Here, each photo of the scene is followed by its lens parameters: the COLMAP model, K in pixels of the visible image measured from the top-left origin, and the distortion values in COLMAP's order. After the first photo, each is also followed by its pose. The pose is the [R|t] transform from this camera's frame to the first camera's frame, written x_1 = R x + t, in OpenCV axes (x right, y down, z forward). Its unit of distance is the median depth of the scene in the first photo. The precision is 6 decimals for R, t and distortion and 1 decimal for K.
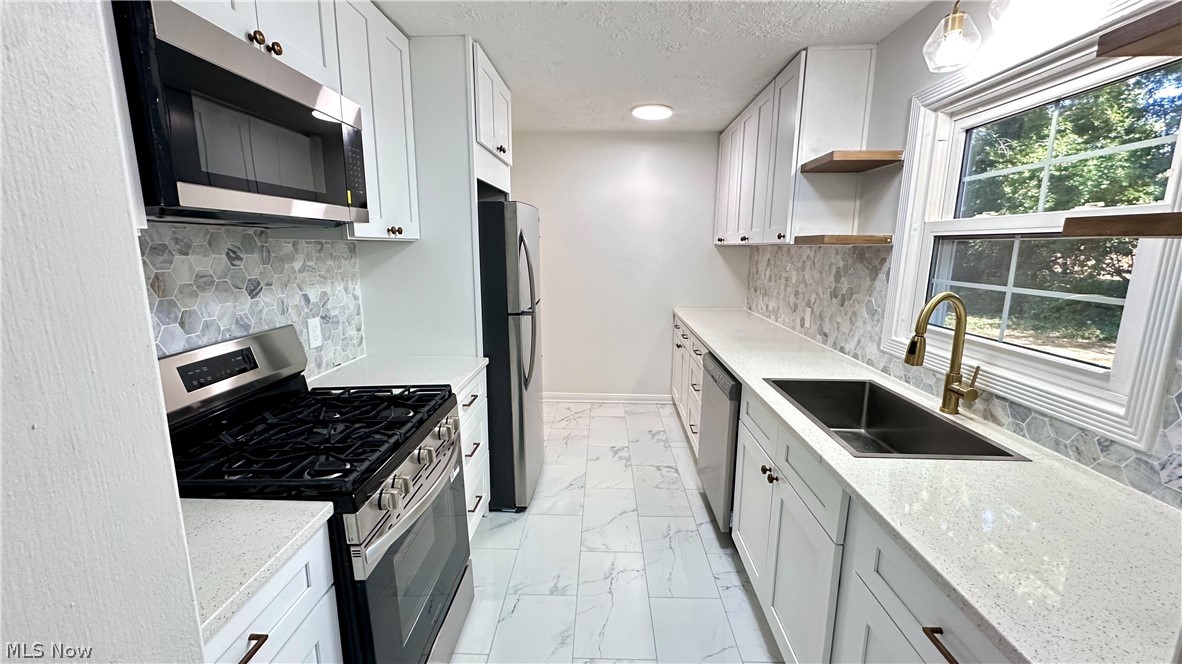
lens RADIAL K [[469.1, 0, 588.8], [0, 469.1, 331.2], [0, 0, 1]] dist [-0.001835, 0.000063]
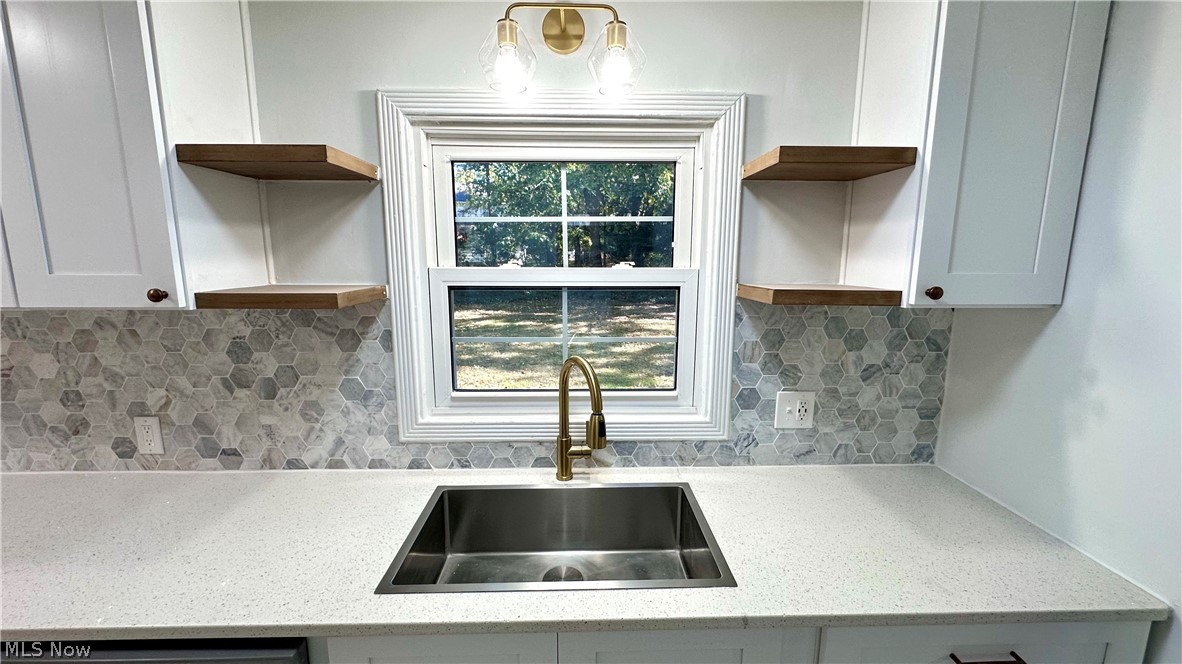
lens RADIAL K [[469.1, 0, 588.8], [0, 469.1, 331.2], [0, 0, 1]] dist [-0.001835, 0.000063]
pose [[-0.069502, -0.171007, 0.982815, -0.073293], [0.175154, 0.967801, 0.180781, -0.194078], [-0.982085, 0.184708, -0.037311, 0.674383]]
